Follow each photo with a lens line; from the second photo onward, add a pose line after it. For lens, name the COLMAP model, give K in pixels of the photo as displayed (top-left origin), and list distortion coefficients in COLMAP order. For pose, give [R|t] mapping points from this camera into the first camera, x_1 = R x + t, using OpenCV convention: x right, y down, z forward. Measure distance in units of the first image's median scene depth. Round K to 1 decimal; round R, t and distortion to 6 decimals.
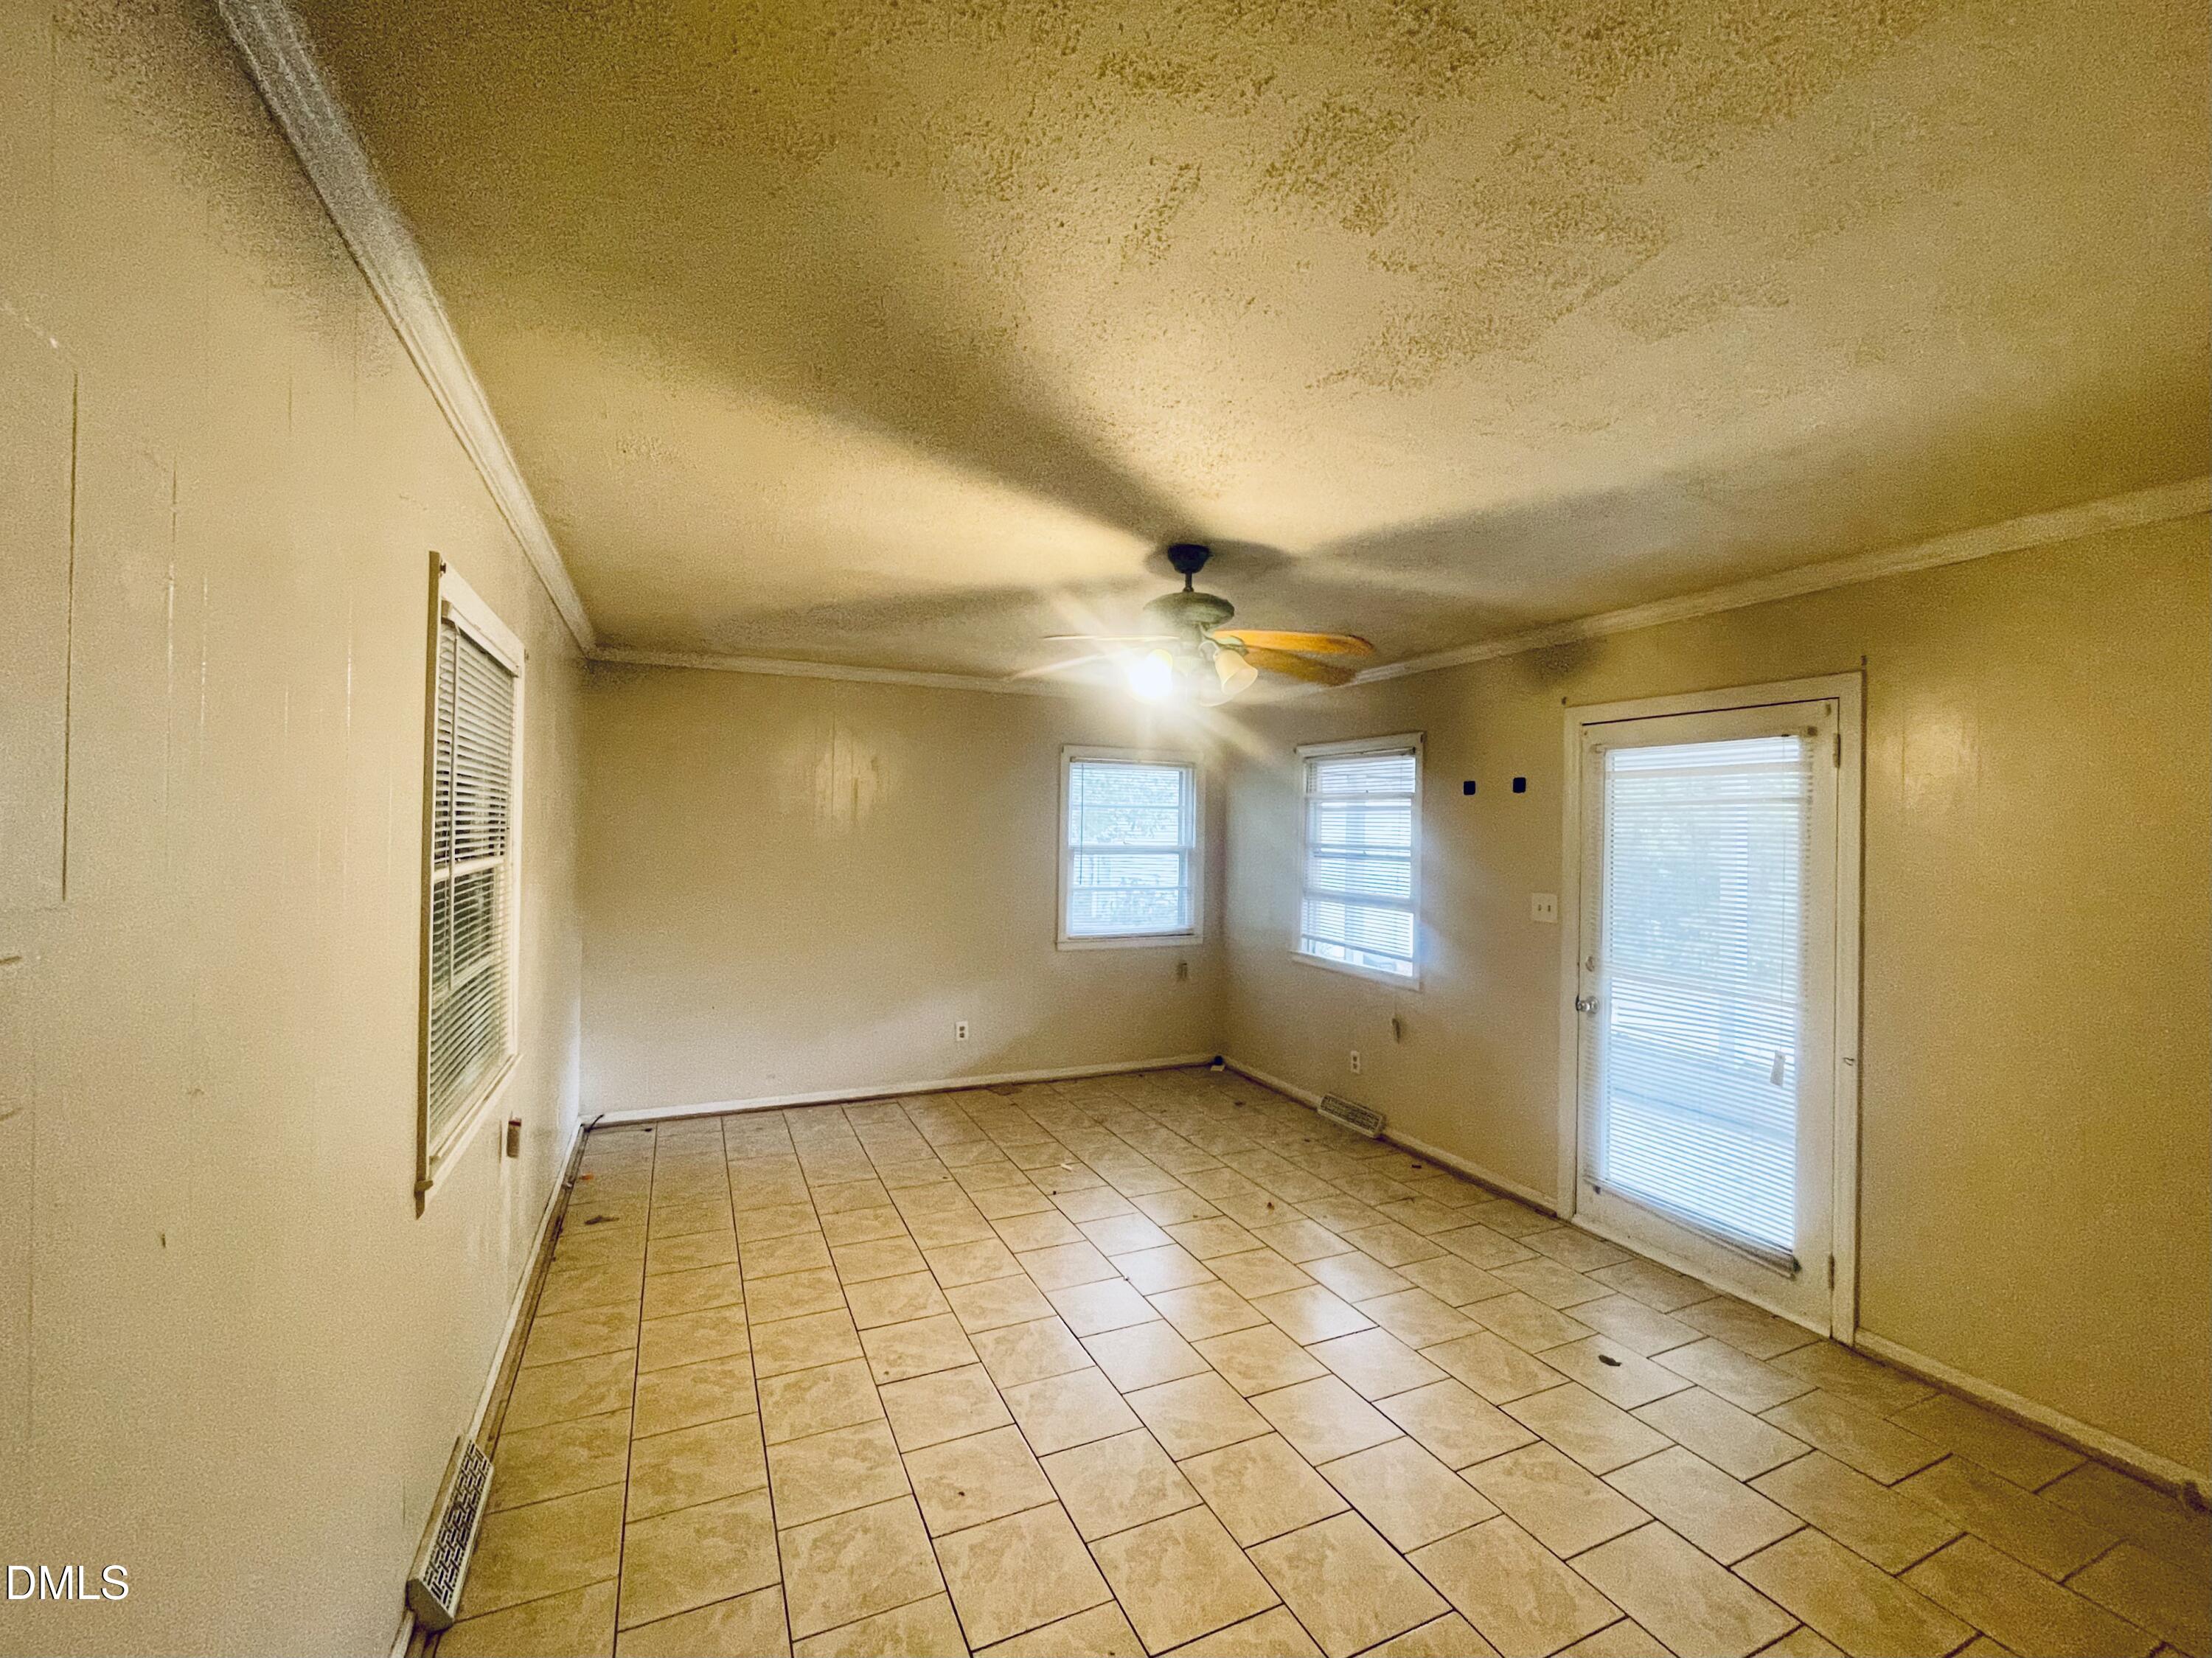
lens RADIAL K [[895.8, 0, 1121.0], [0, 895.8, 830.6], [0, 0, 1]] dist [-0.002616, 0.000020]
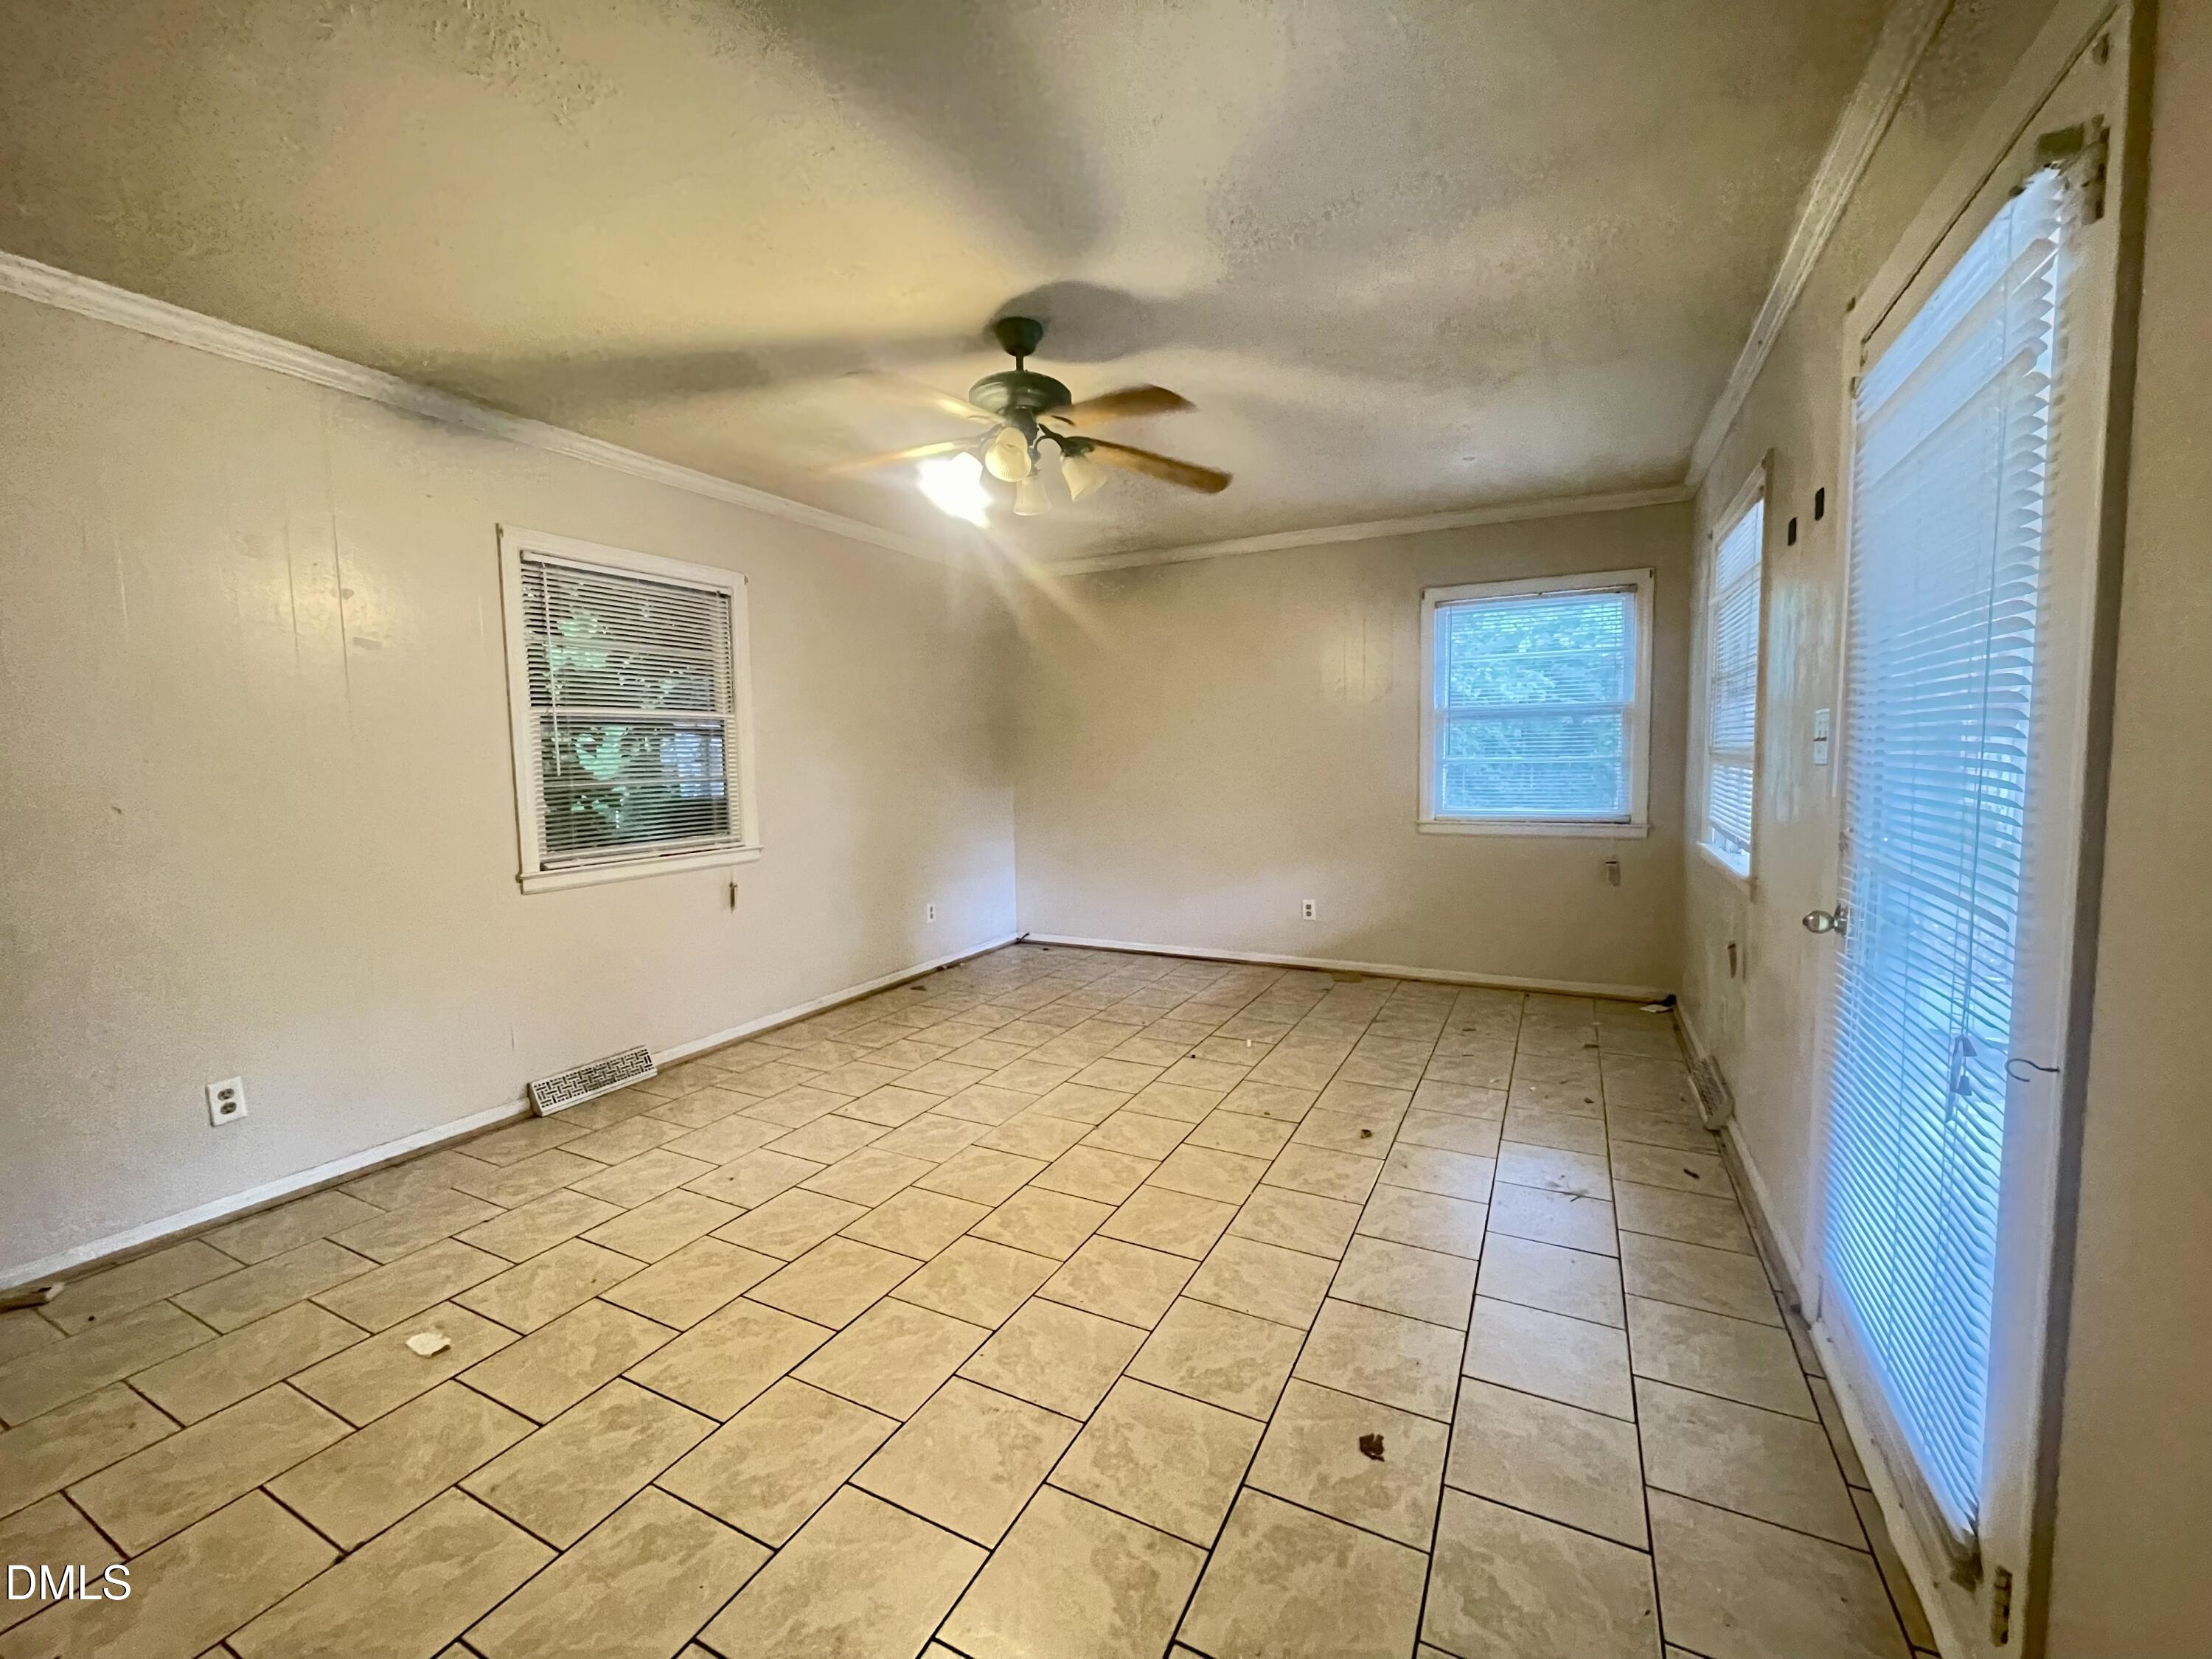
lens RADIAL K [[895.9, 0, 1125.2], [0, 895.9, 816.8], [0, 0, 1]] dist [-0.002616, 0.000020]
pose [[0.628700, 0.027829, -0.777150, 0.570030], [0.029195, 0.997810, 0.059349, 0.081266], [0.777100, -0.060001, 0.626511, 0.328375]]
